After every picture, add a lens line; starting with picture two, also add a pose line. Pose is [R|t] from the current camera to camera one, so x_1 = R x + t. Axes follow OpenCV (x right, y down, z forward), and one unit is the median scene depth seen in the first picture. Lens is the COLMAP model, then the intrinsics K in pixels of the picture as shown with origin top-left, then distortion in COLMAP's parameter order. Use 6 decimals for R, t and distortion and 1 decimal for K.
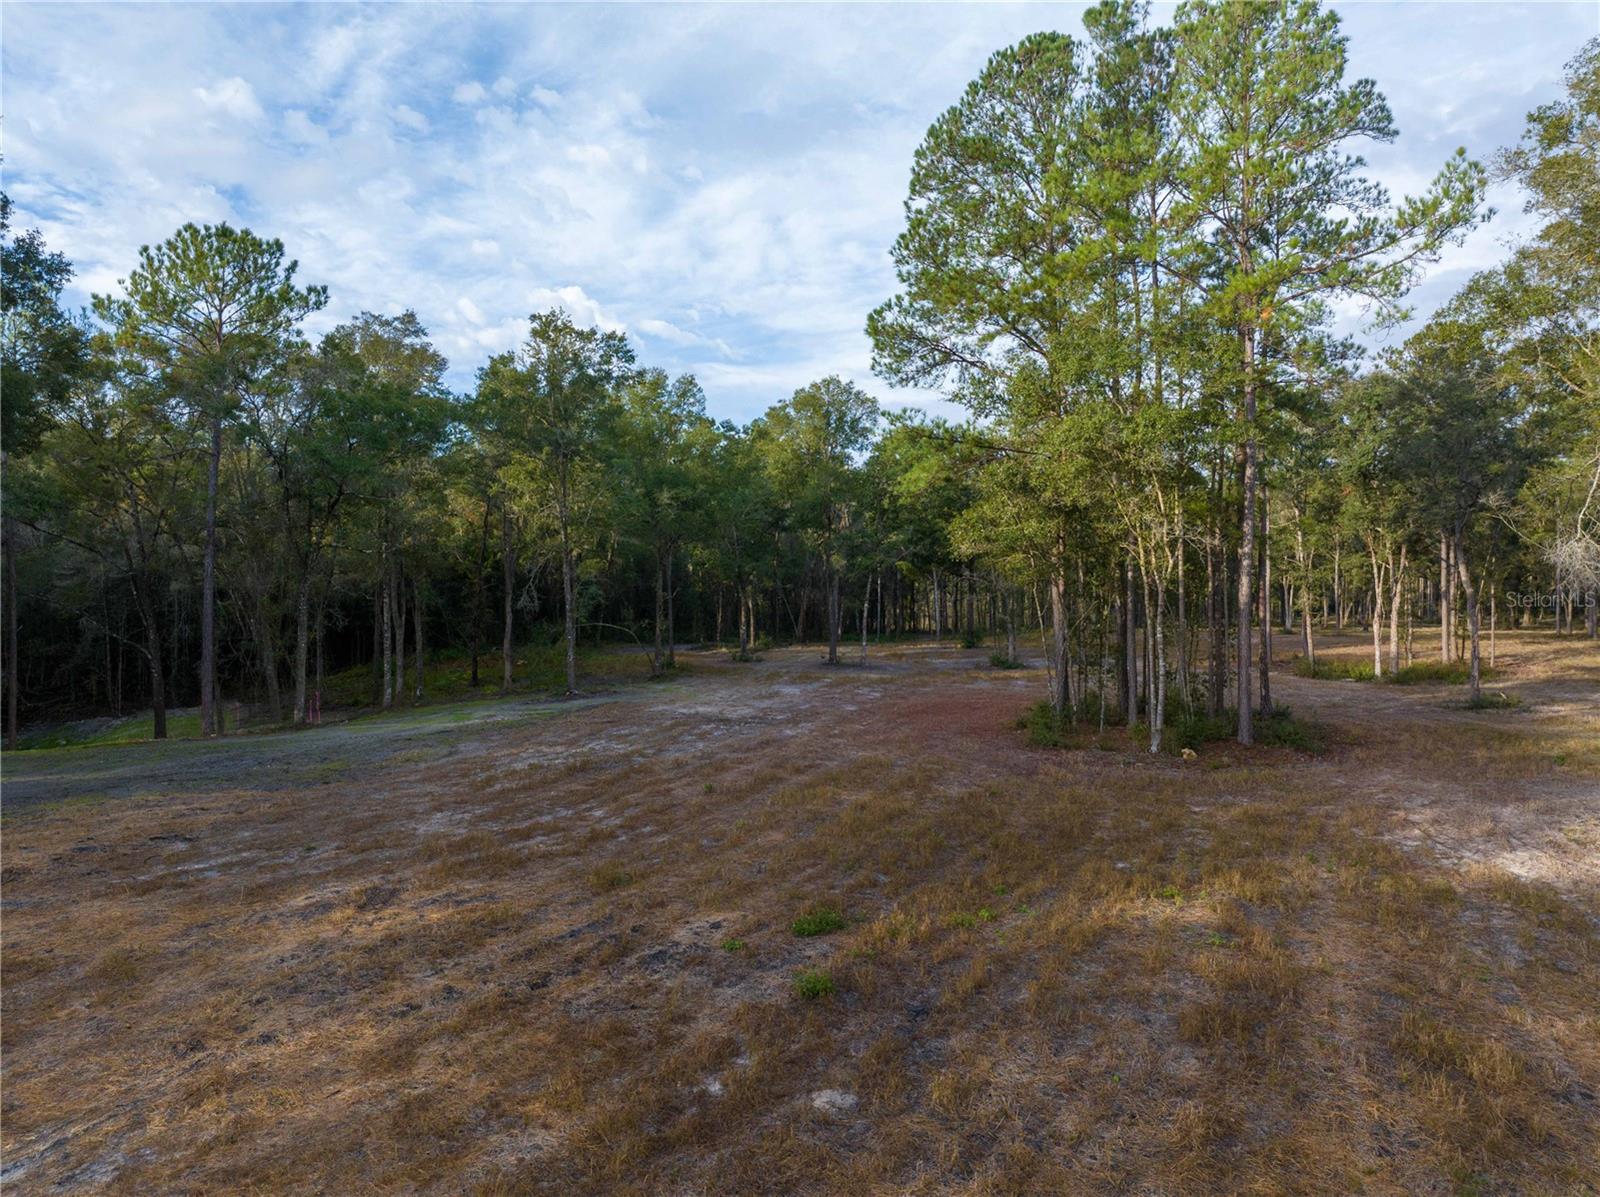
lens RADIAL K [[1127.2, 0, 804.4], [0, 1127.2, 604.9], [0, 0, 1]] dist [-0.044502, 0.021007]
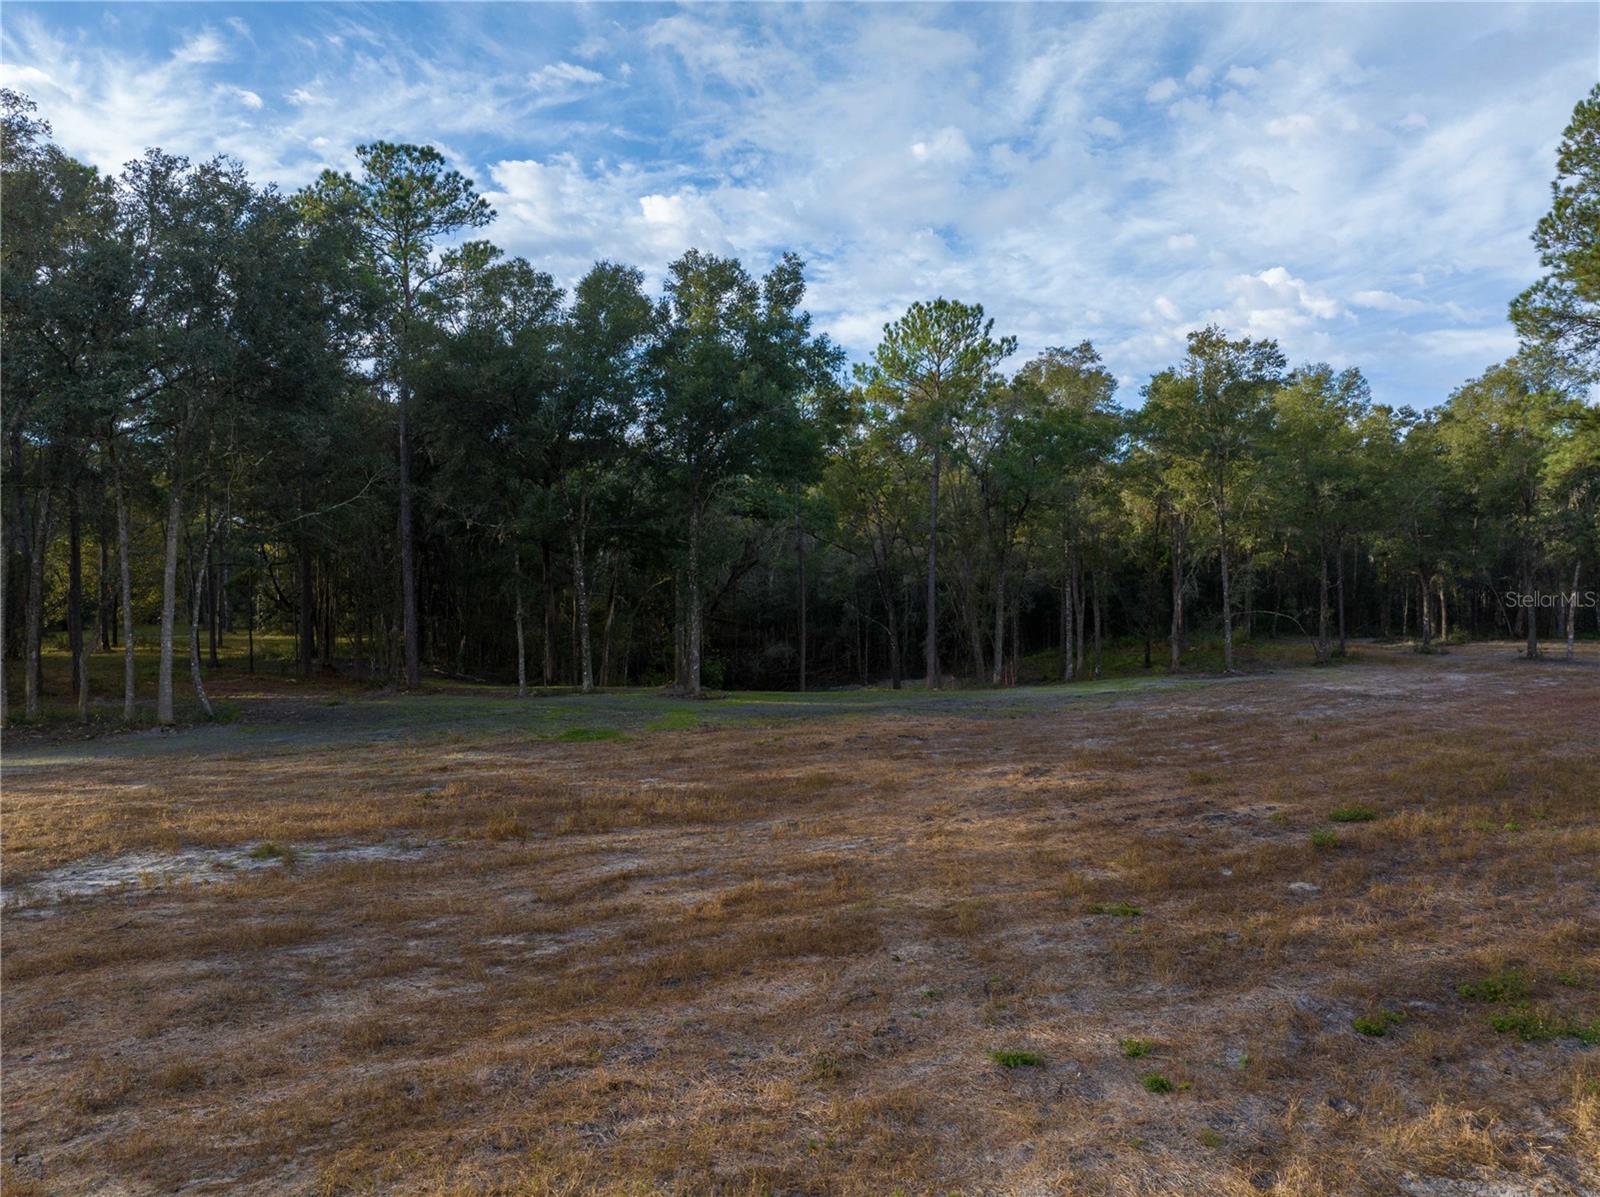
lens RADIAL K [[1127.2, 0, 804.4], [0, 1127.2, 604.9], [0, 0, 1]] dist [-0.044502, 0.021007]
pose [[0.824755, 0.002488, -0.565485, 0.072963], [-0.002417, 0.999997, 0.000875, 0.013619], [0.565485, 0.000645, 0.824758, -0.143513]]
